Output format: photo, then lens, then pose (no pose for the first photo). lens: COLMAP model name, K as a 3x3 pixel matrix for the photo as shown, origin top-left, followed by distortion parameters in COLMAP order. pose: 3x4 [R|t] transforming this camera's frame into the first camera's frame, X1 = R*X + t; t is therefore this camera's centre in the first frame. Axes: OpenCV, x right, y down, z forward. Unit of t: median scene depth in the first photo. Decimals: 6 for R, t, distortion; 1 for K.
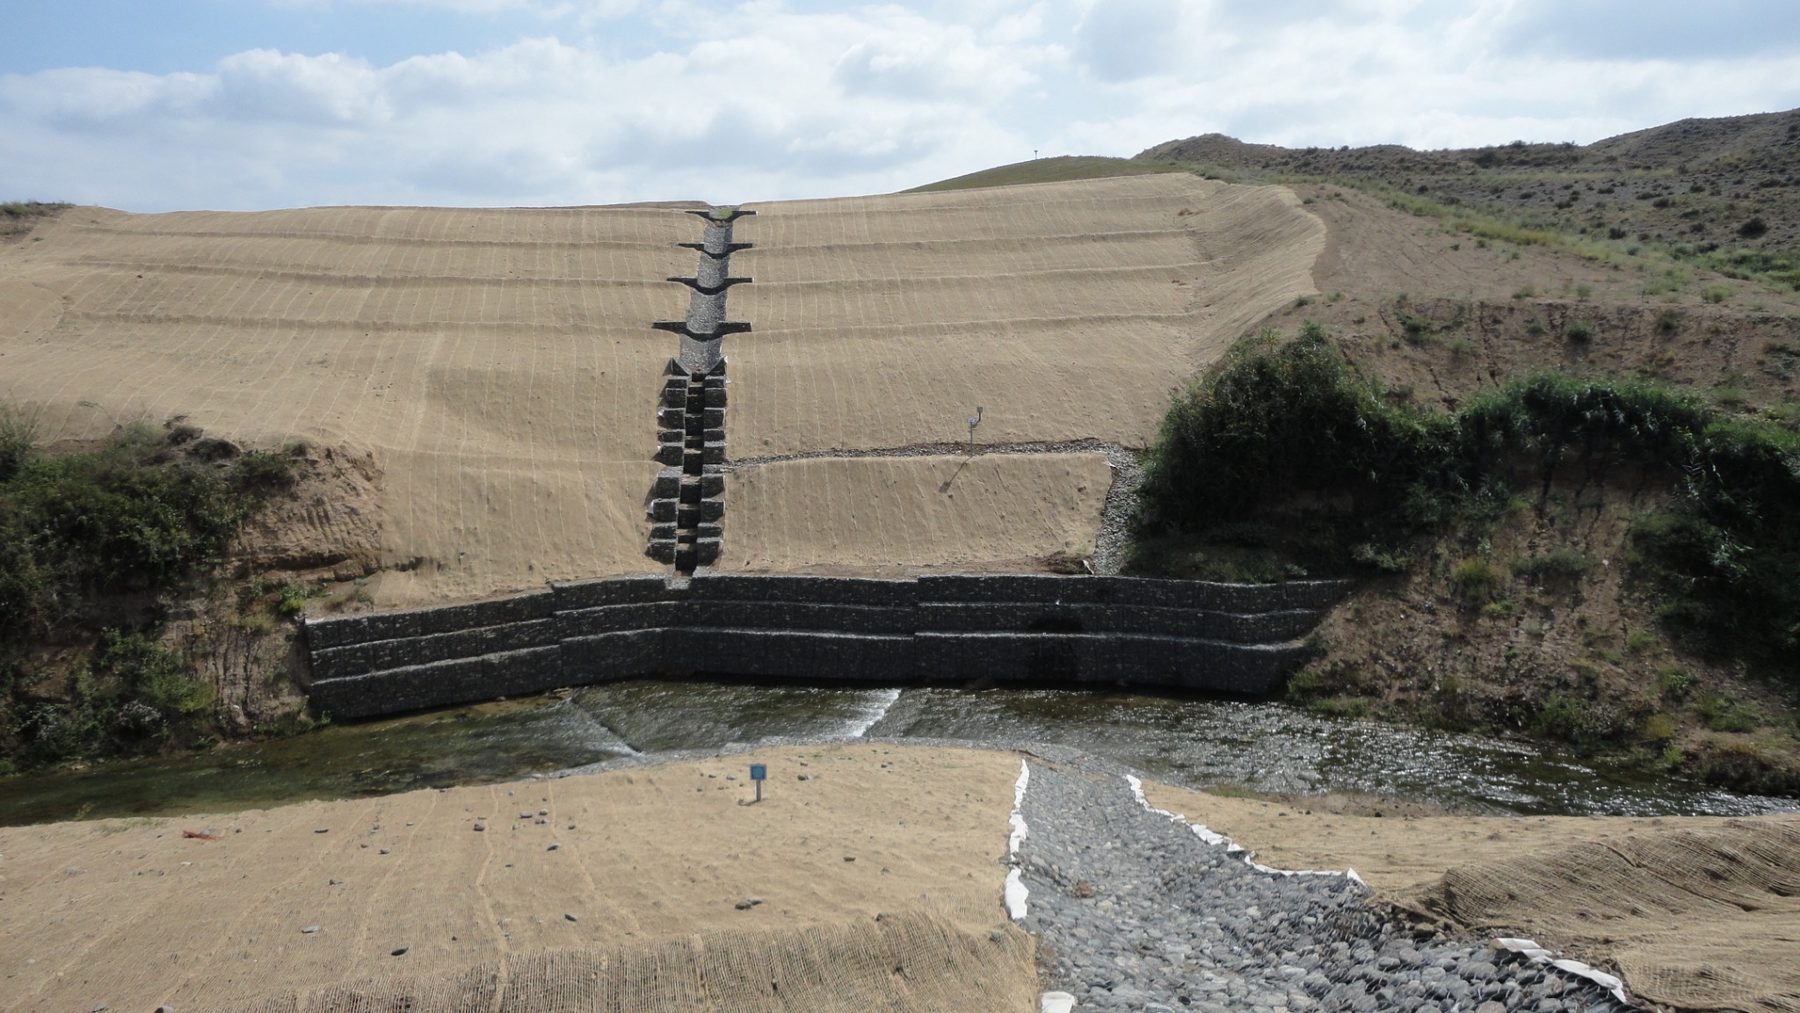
lens RADIAL K [[1210.7, 0, 906.8], [0, 1210.7, 509.5], [0, 0, 1]] dist [-0.002151, 0.003367]
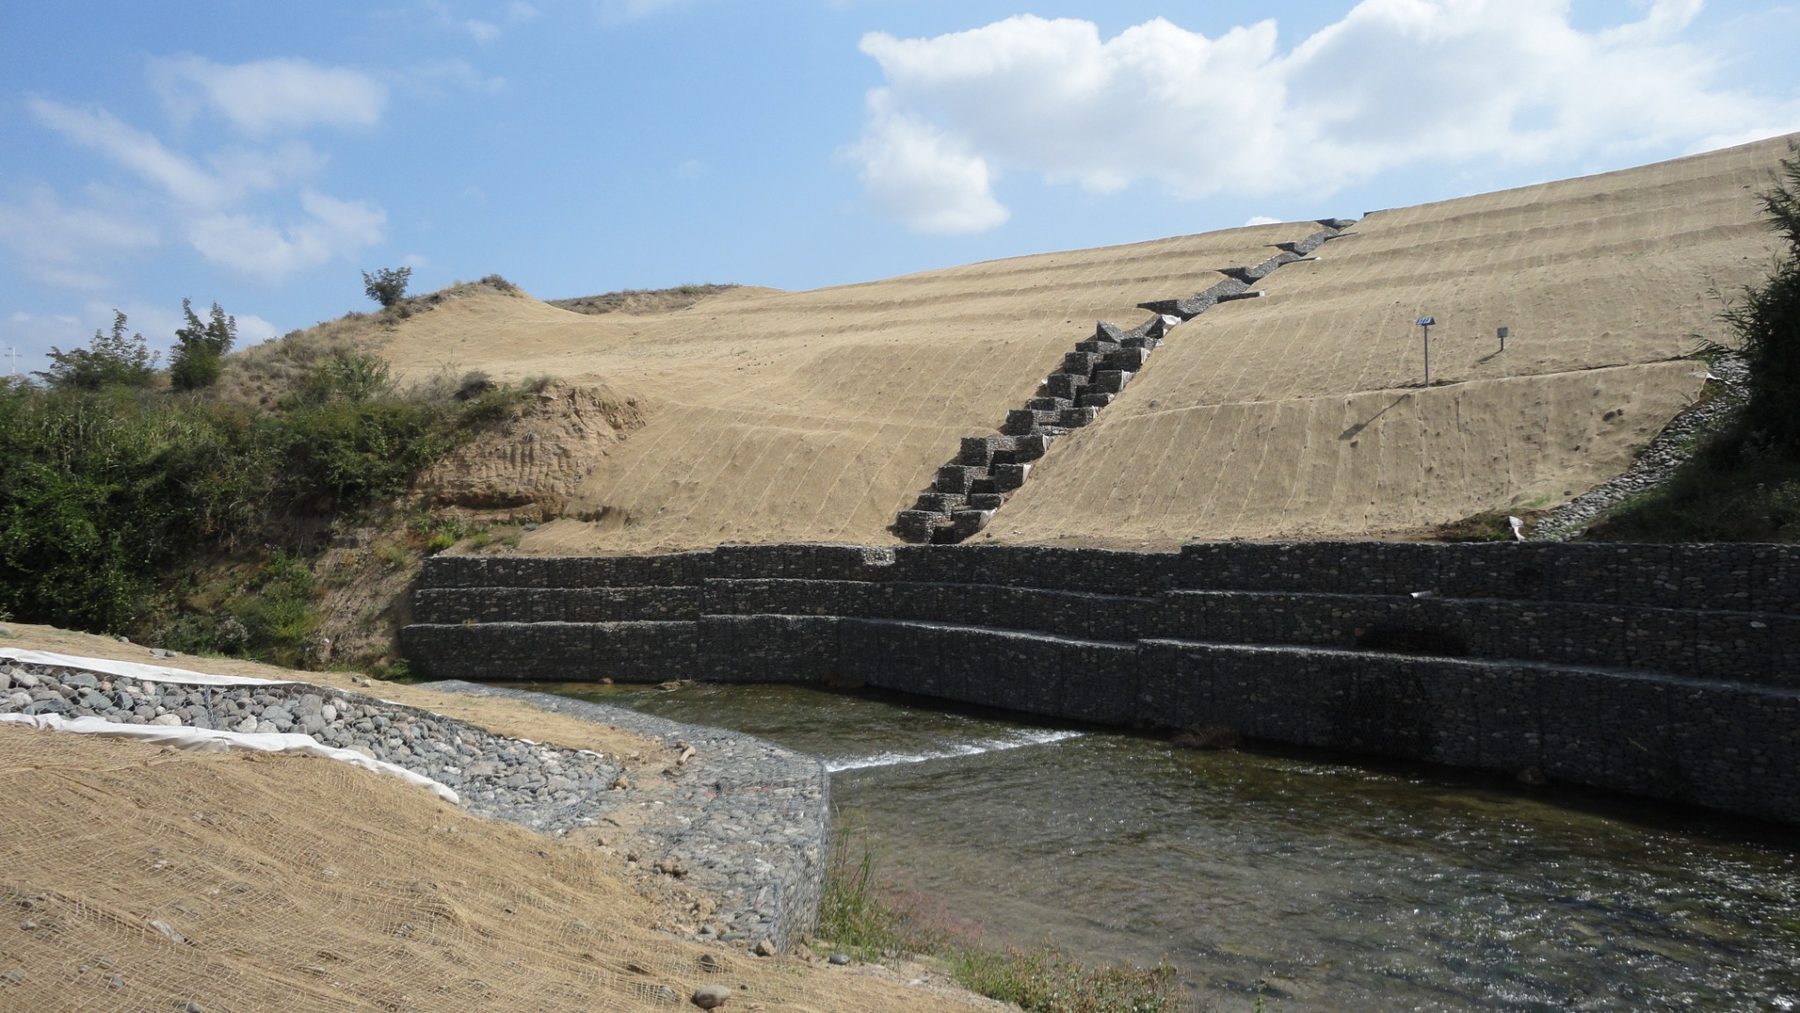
lens RADIAL K [[1210.7, 0, 906.8], [0, 1210.7, 509.5], [0, 0, 1]] dist [-0.002151, 0.003367]
pose [[0.775627, 0.000294, -0.631191, 0.251204], [-0.085012, 0.990937, -0.104004, 0.103913], [0.625440, 0.134328, 0.768623, 0.485735]]
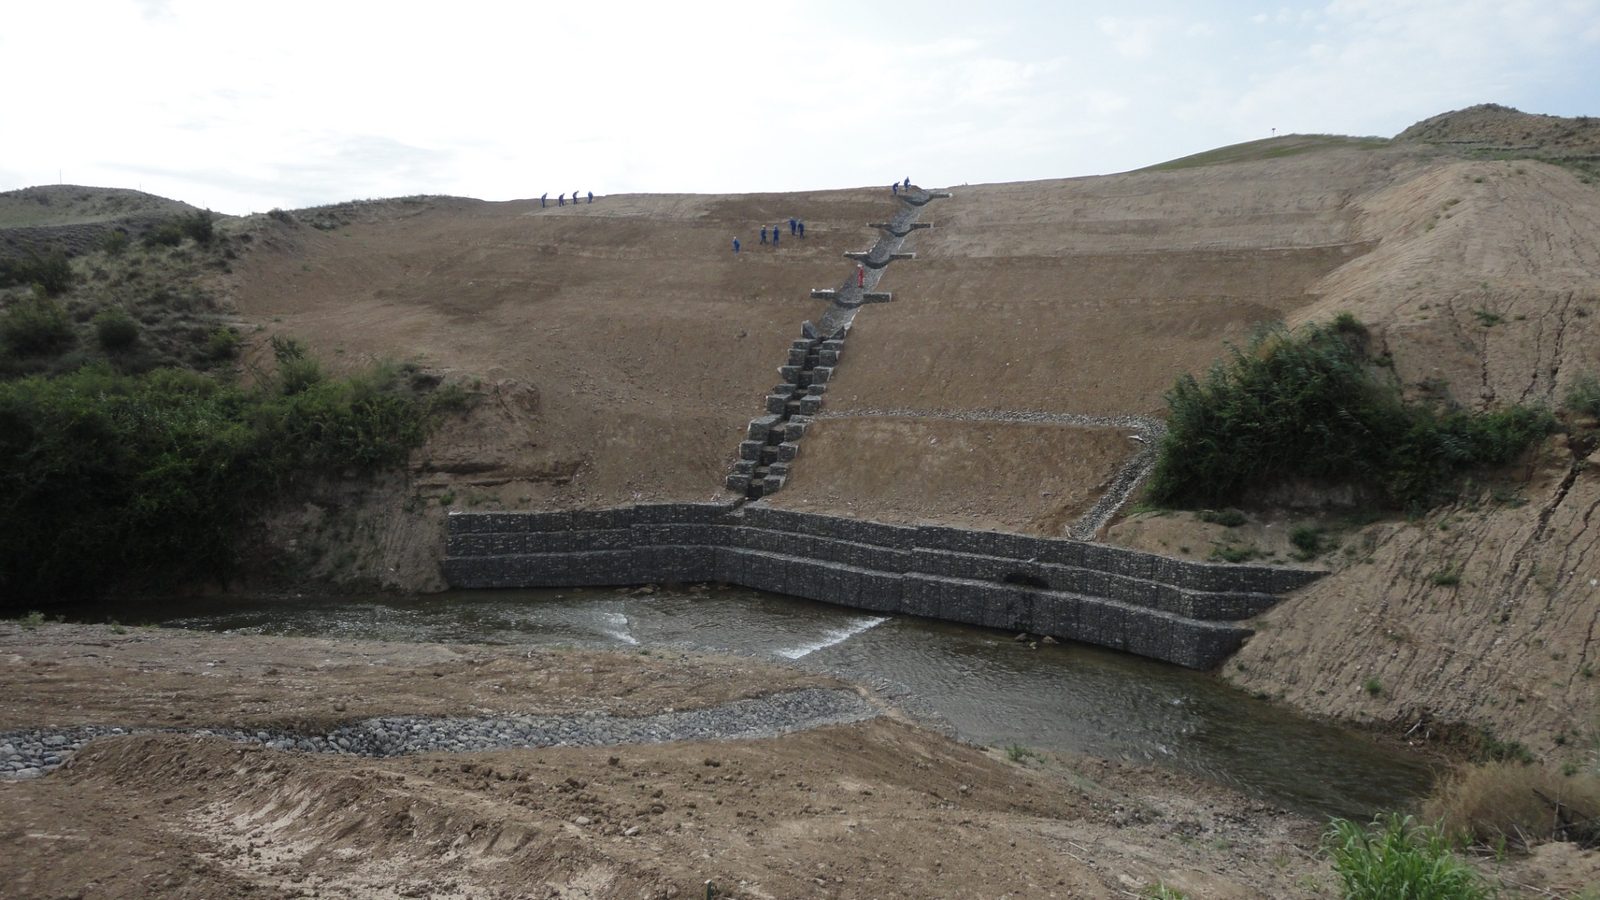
lens RADIAL K [[1076.2, 0, 806.0], [0, 1076.2, 452.7], [0, 0, 1]] dist [-0.002151, 0.003367]
pose [[0.931534, 0.073915, -0.356064, 0.260148], [-0.073291, 0.997194, 0.015262, -0.019527], [0.356193, 0.011879, 0.934337, 0.015099]]
